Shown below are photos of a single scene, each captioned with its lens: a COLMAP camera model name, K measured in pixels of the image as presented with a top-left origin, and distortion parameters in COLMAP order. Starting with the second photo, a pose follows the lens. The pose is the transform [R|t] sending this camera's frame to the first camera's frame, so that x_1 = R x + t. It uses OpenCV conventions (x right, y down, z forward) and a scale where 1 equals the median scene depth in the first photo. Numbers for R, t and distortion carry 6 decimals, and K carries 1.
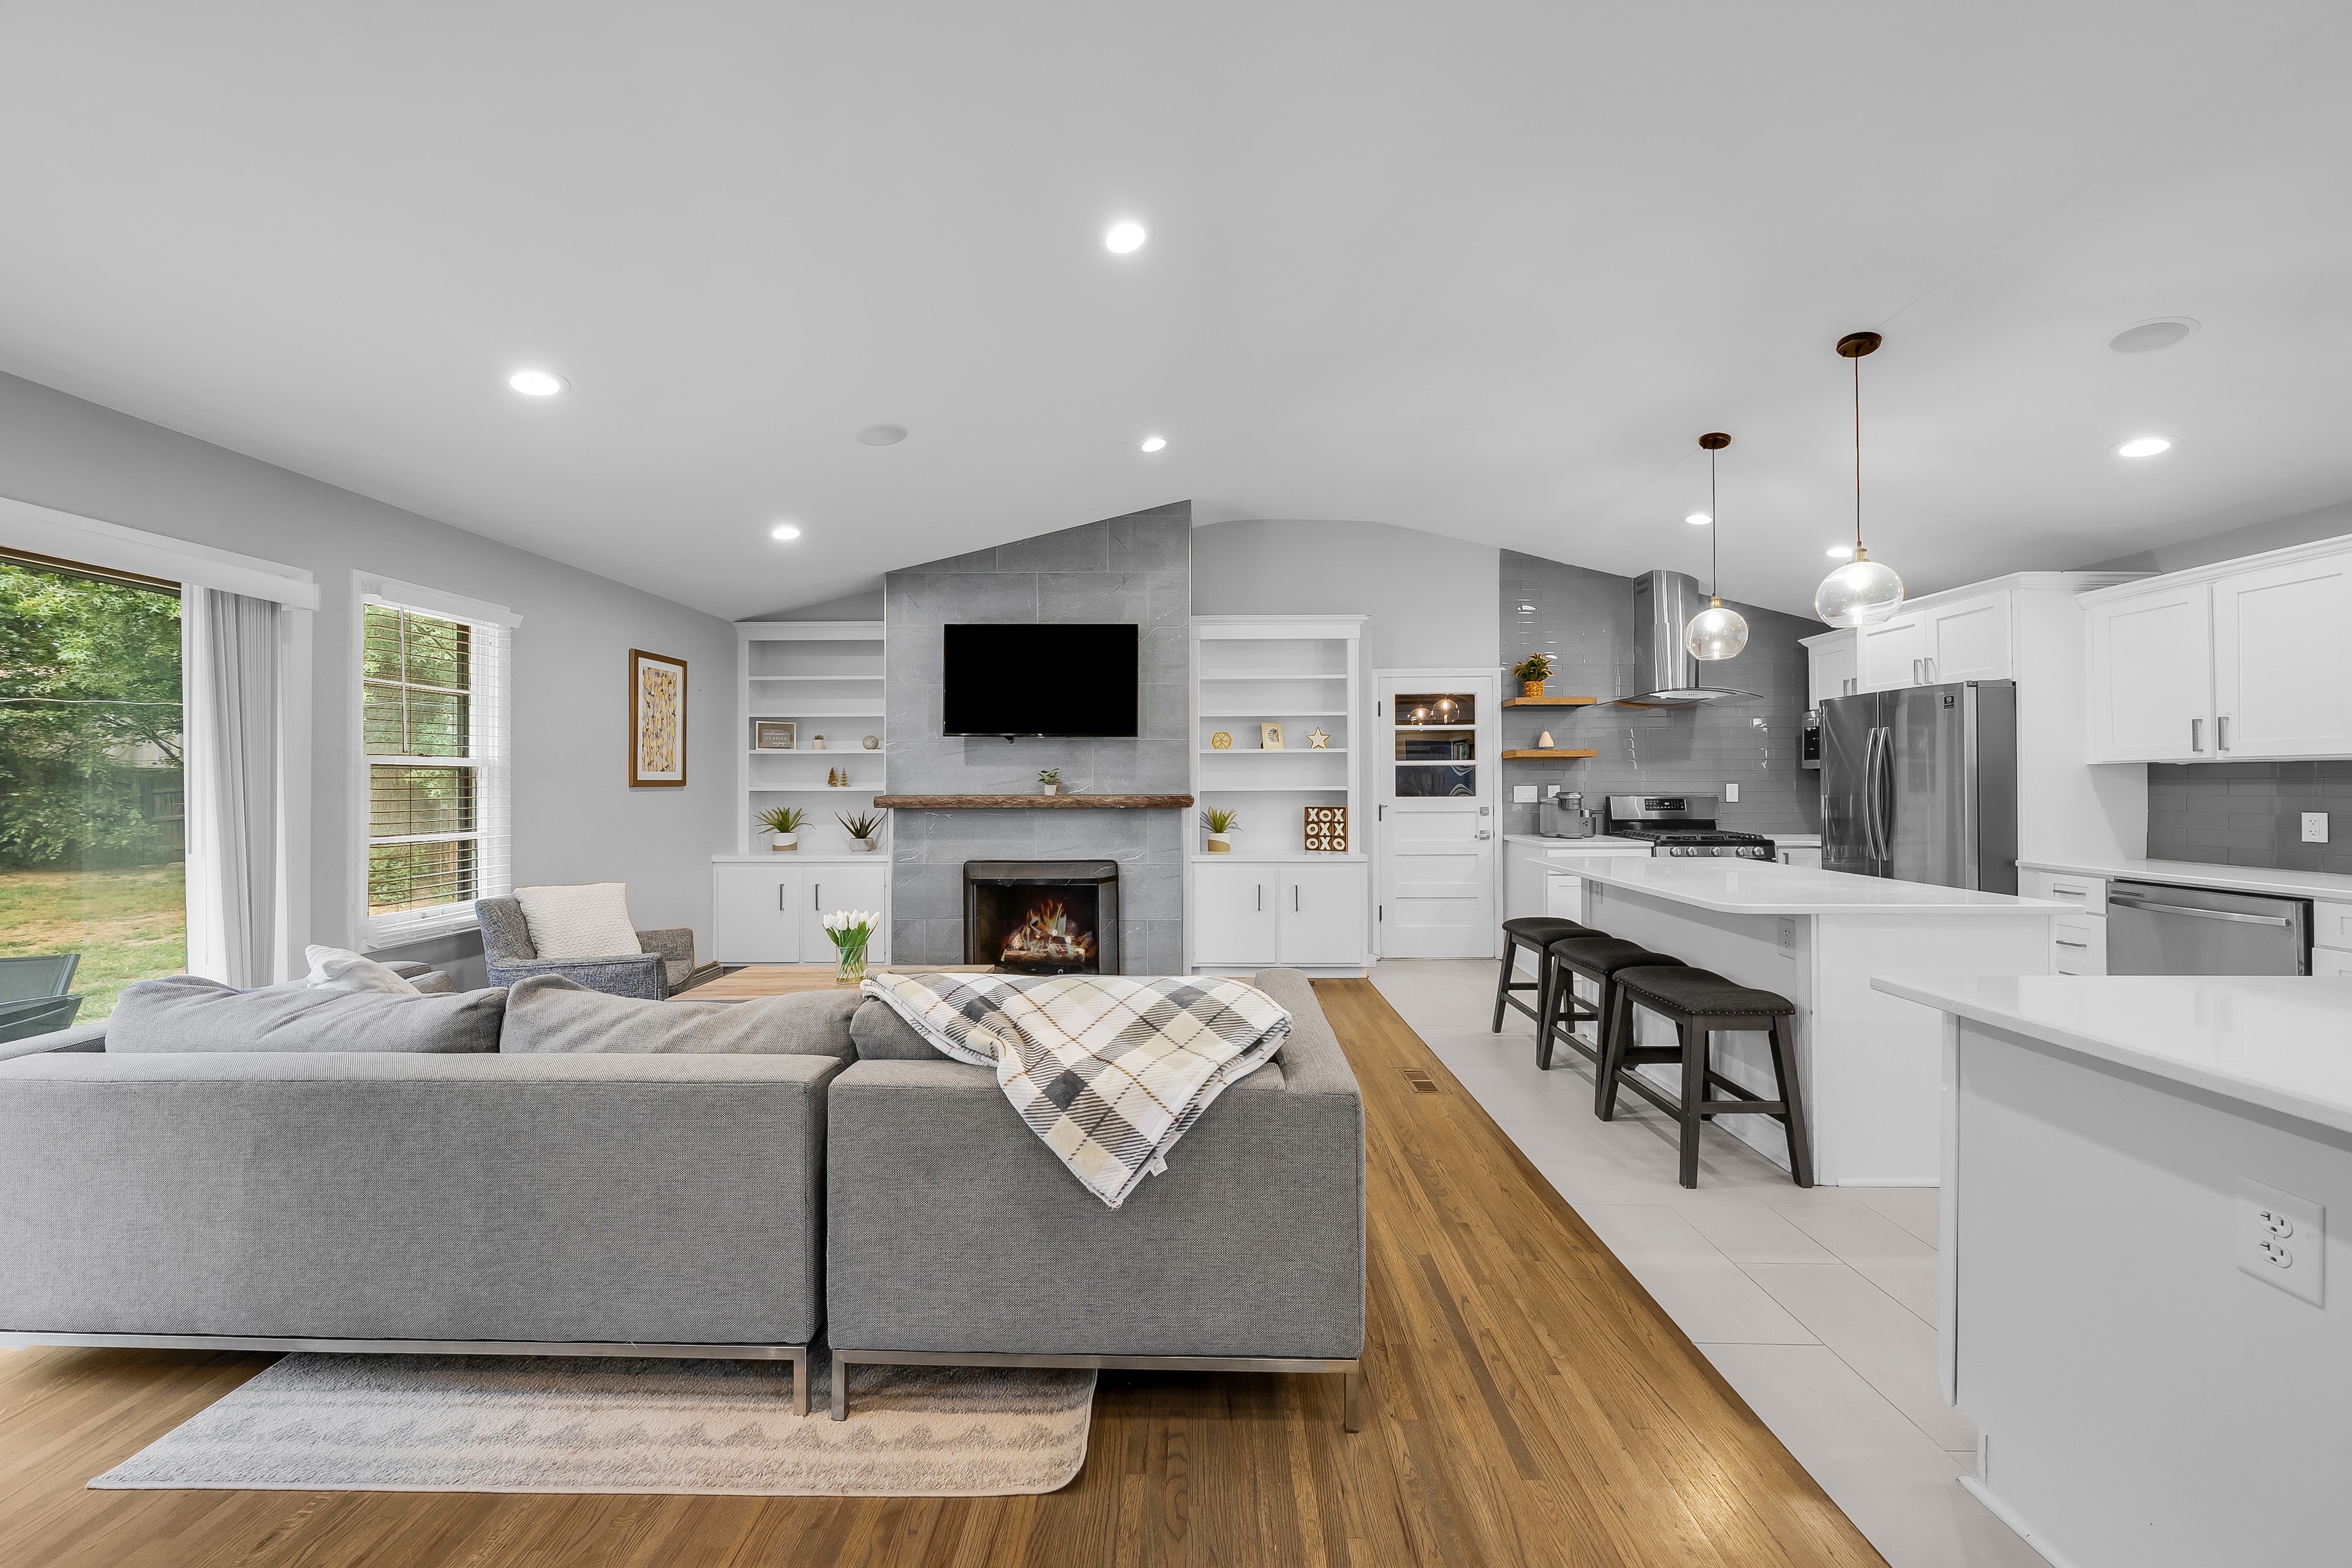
lens RADIAL K [[794.6, 0, 1182.6], [0, 794.6, 781.4], [0, 0, 1]] dist [-0.000837, -0.000021]
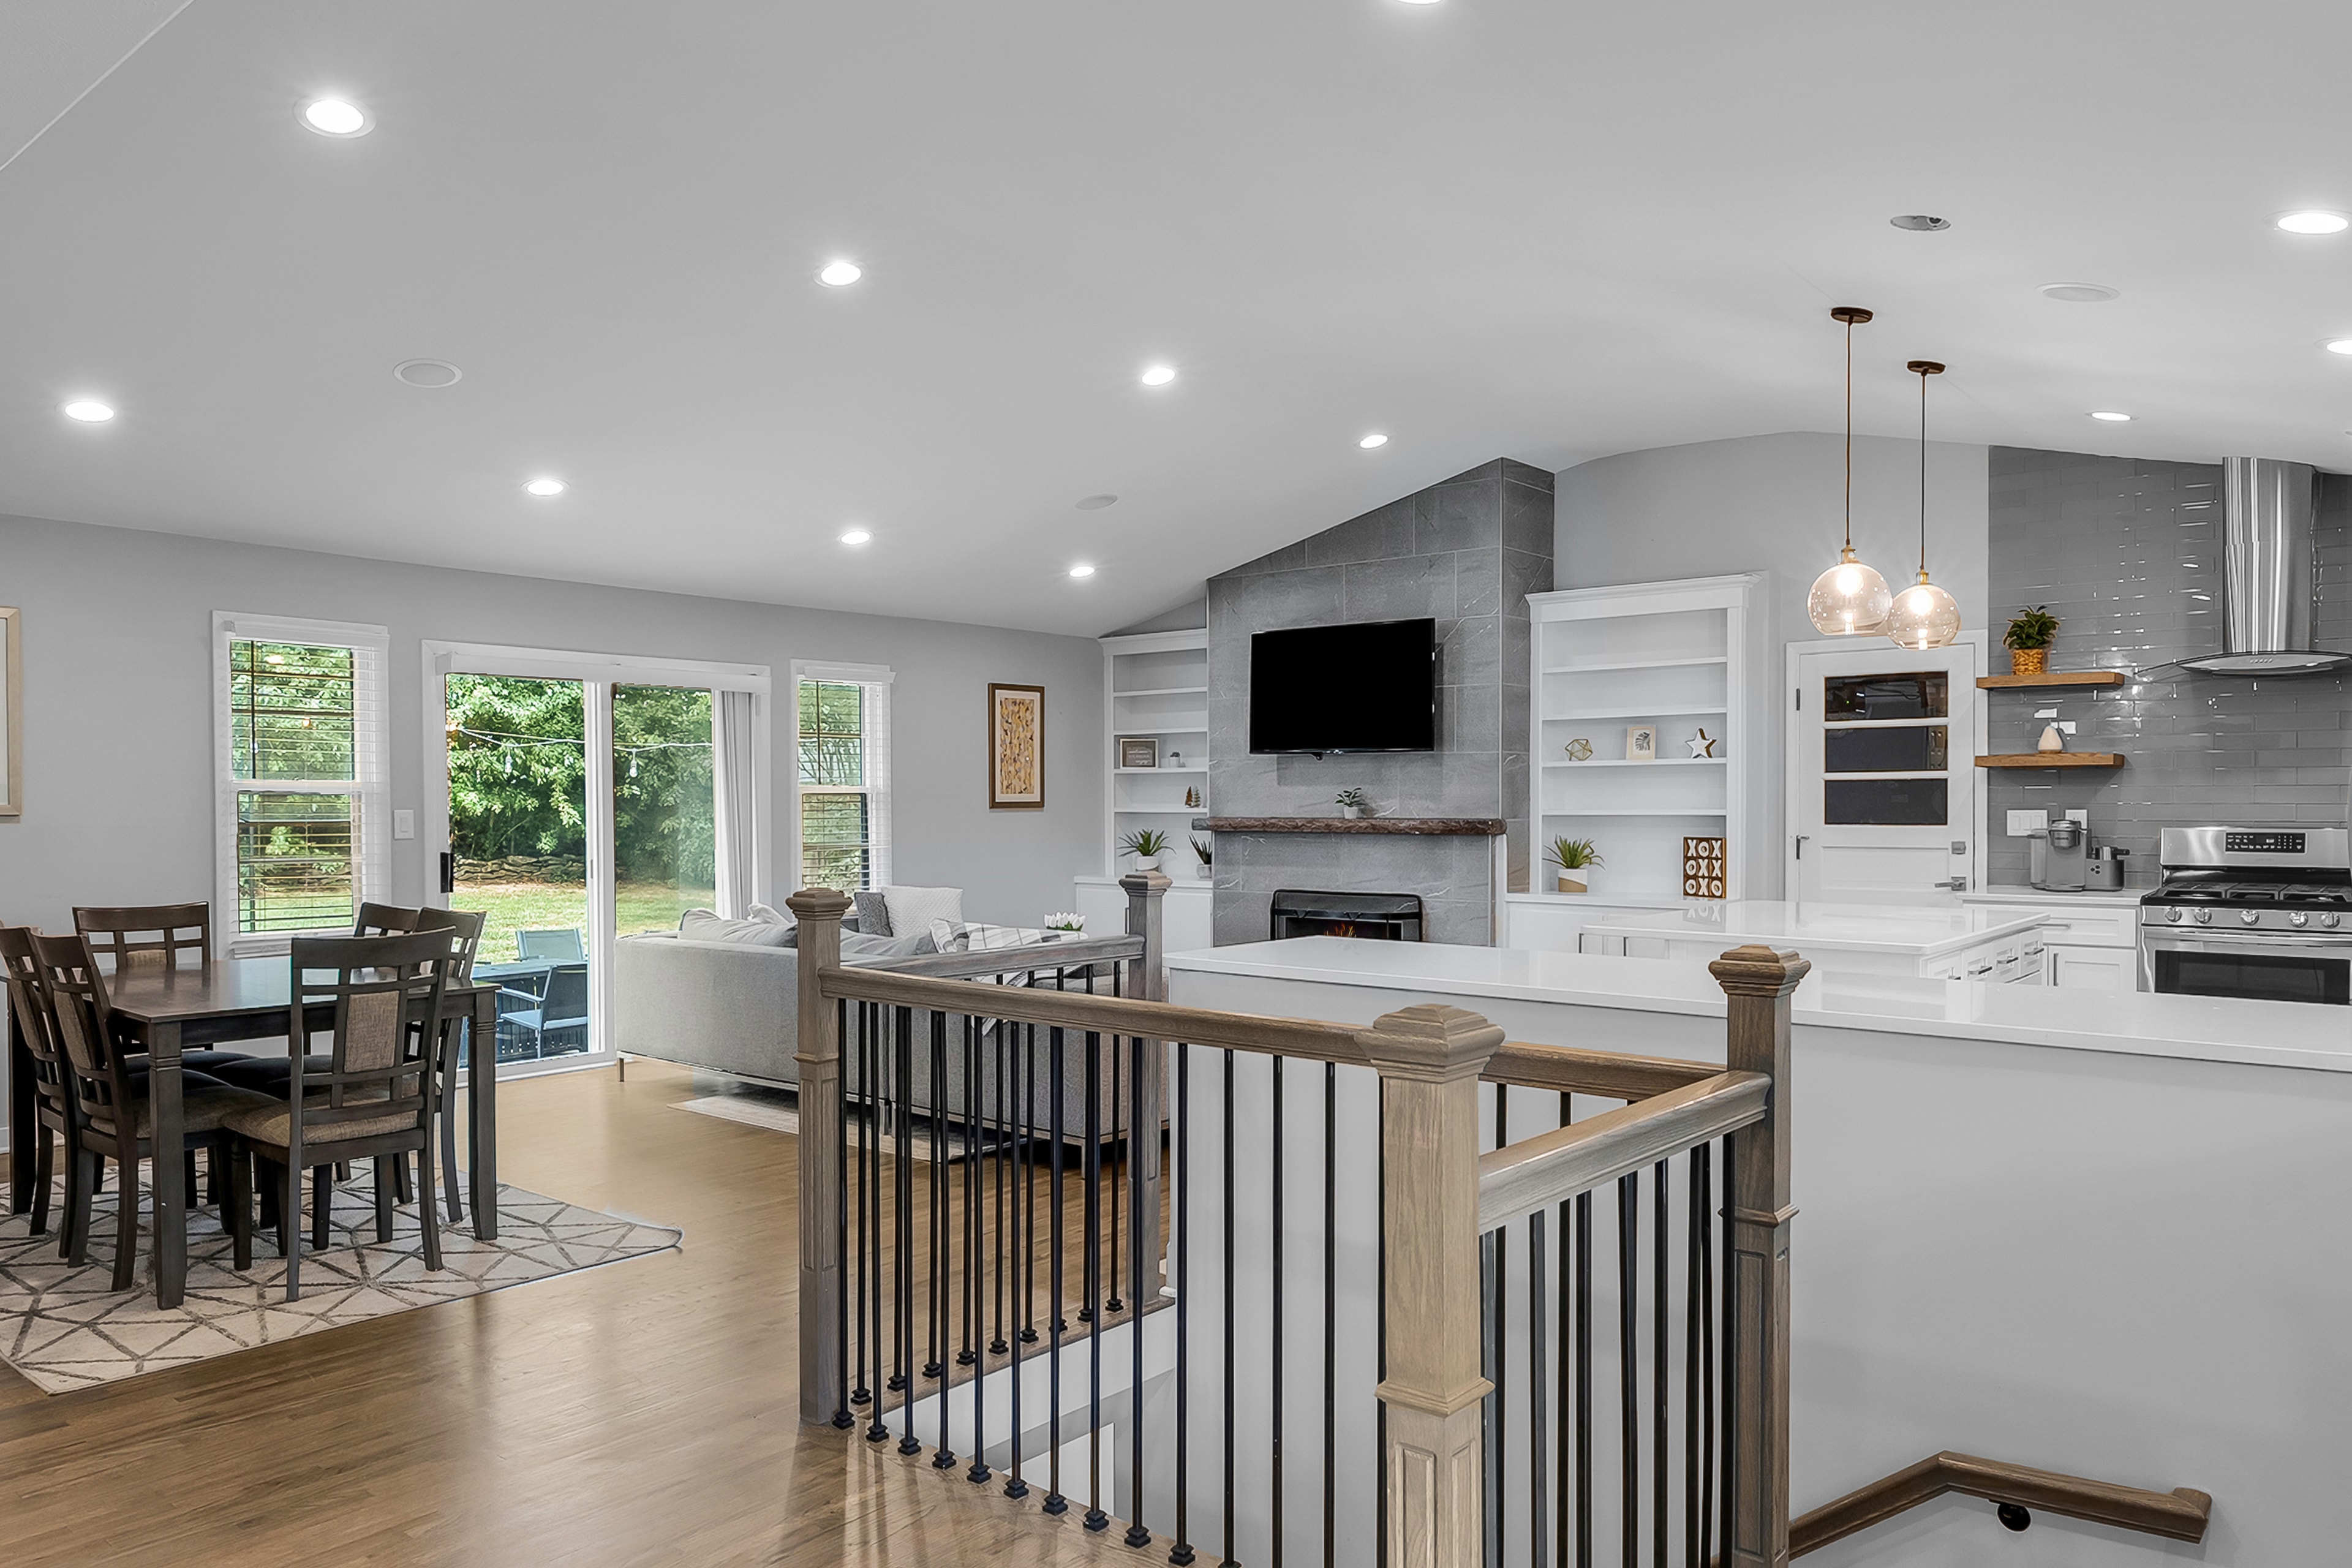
lens RADIAL K [[1573.7, 0, 1191.2], [0, 1573.7, 827.3], [0, 0, 1]] dist [0.001041, 0.000406]
pose [[0.784688, 0.011156, -0.619790, 0.767654], [0.003523, 0.999742, 0.022456, -0.012591], [0.619881, -0.019805, 0.784446, -0.474924]]
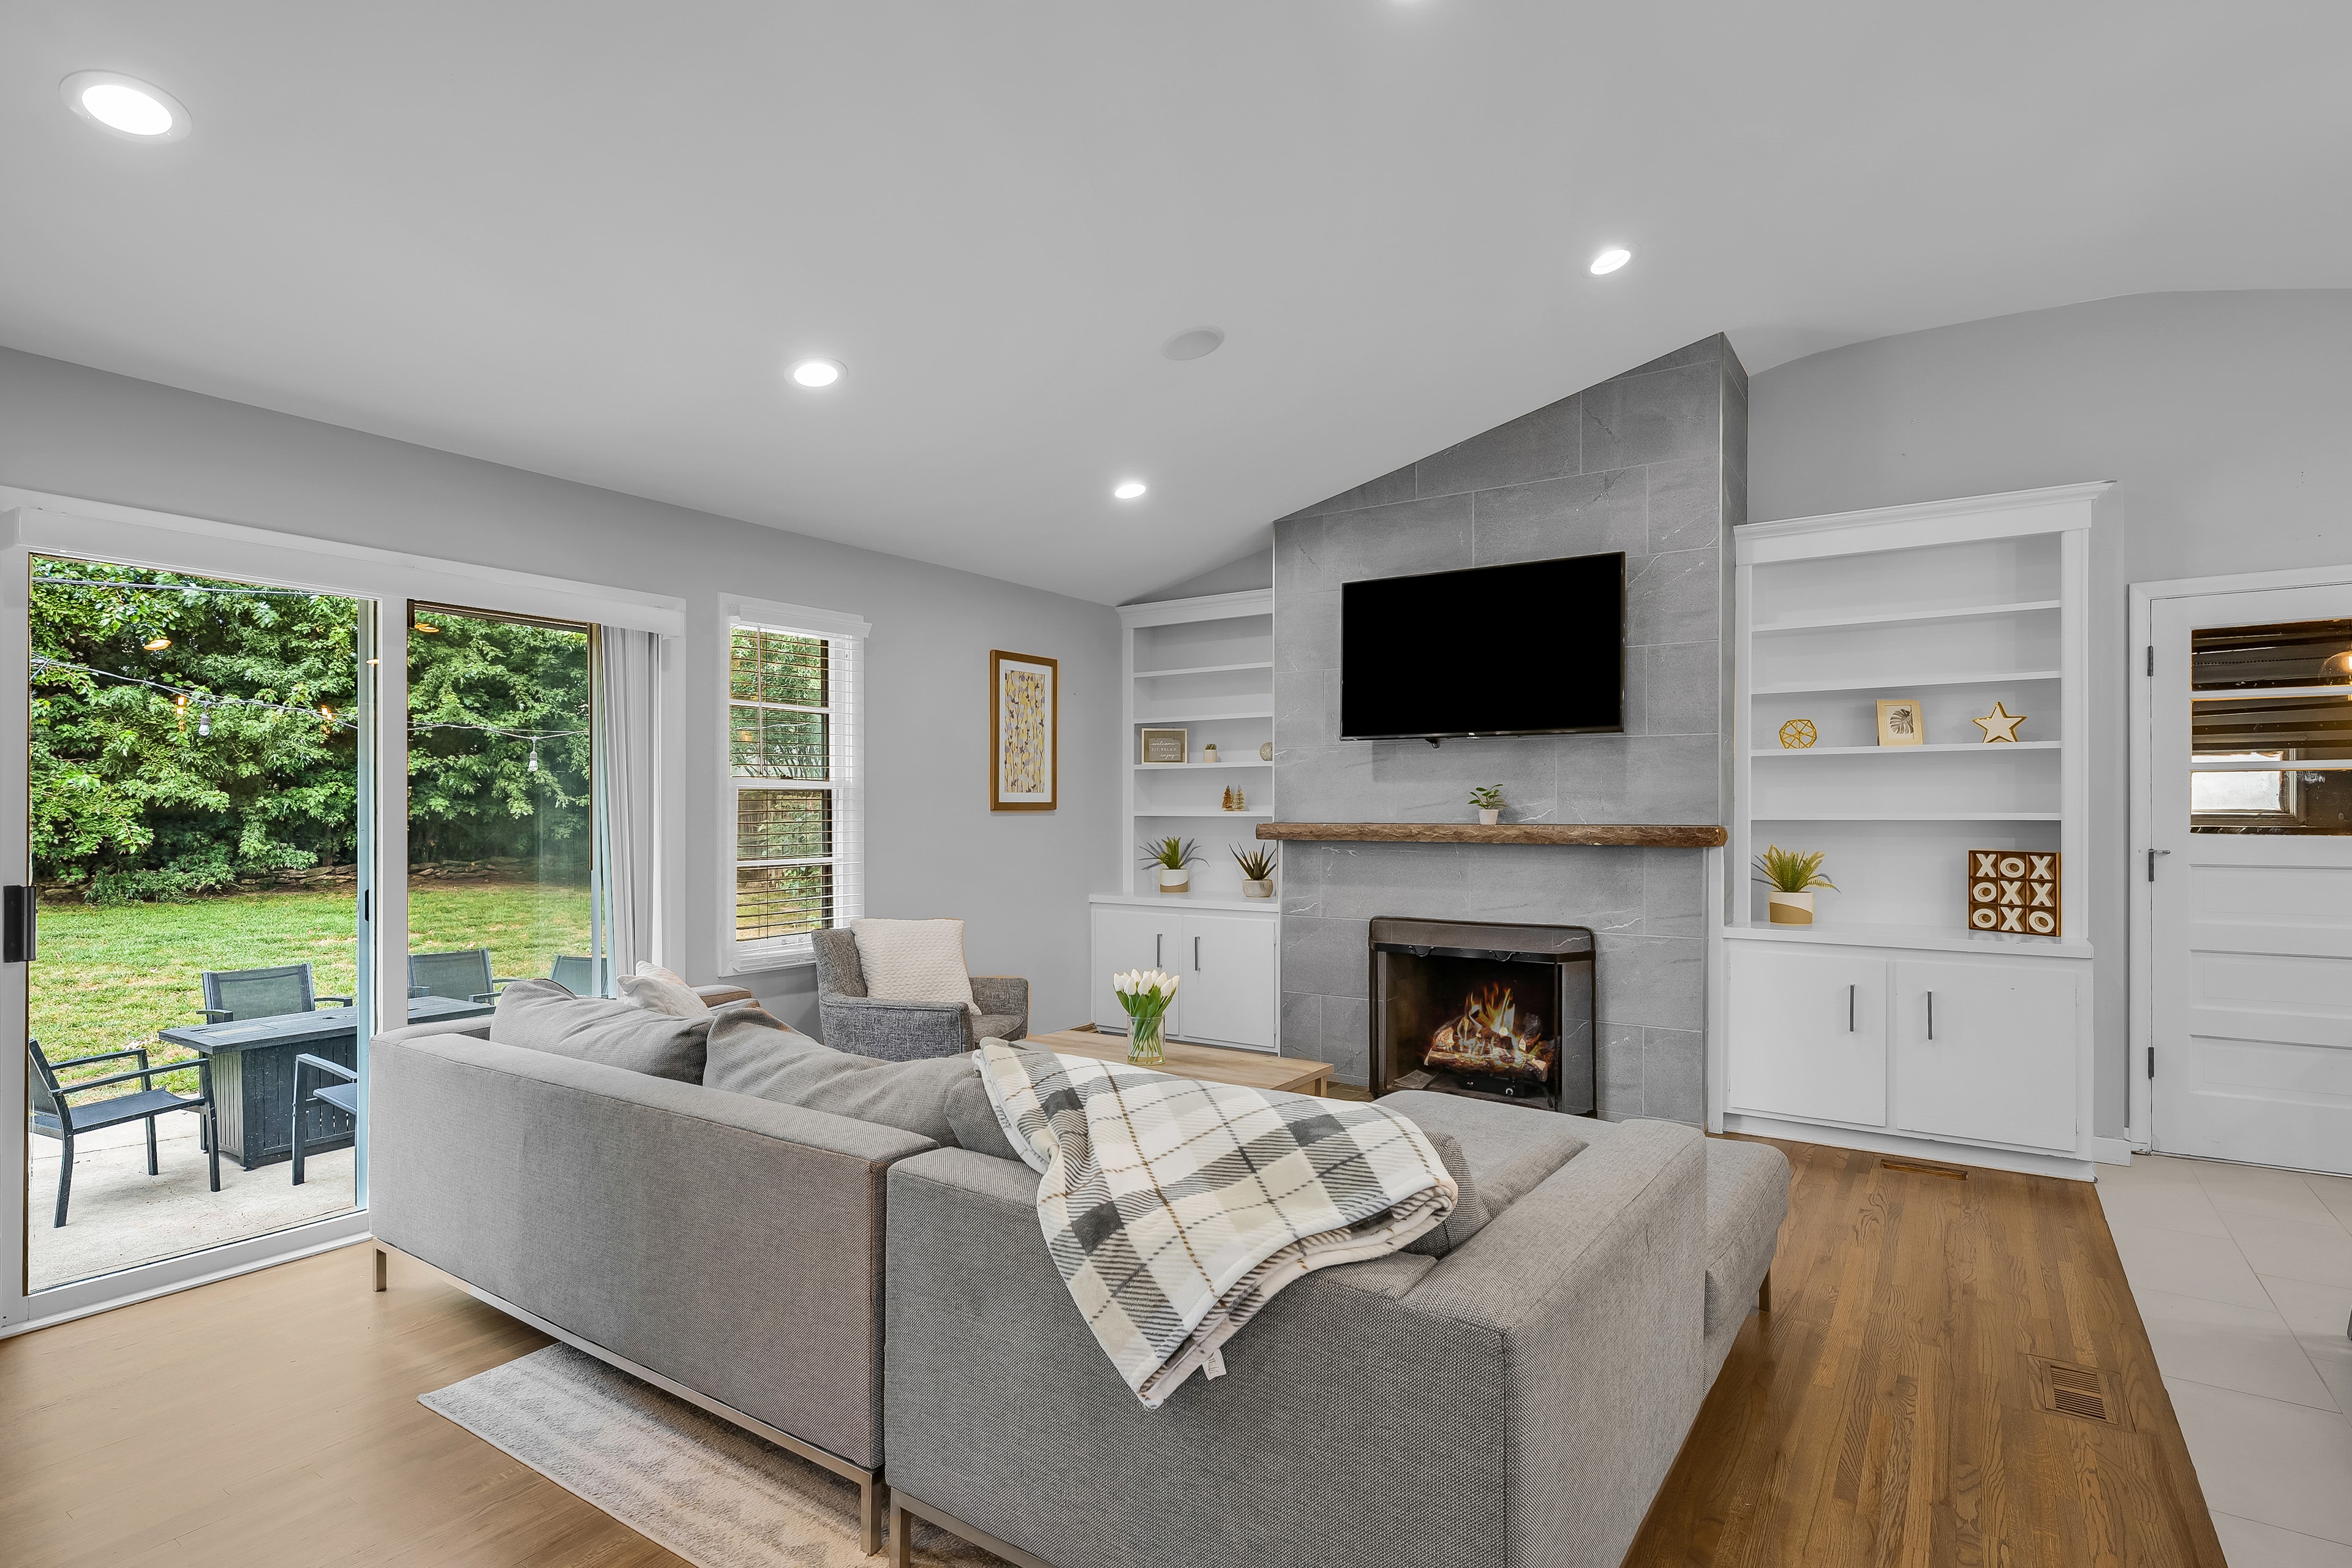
lens RADIAL K [[1163.4, 0, 1193.3], [0, 1163.4, 809.9], [0, 0, 1]] dist [0.002955, -0.000001]
pose [[0.843545, 0.002409, -0.537053, 0.146443], [0.000234, 0.999988, 0.004853, 0.000334], [0.537058, -0.004220, 0.843535, 0.044168]]
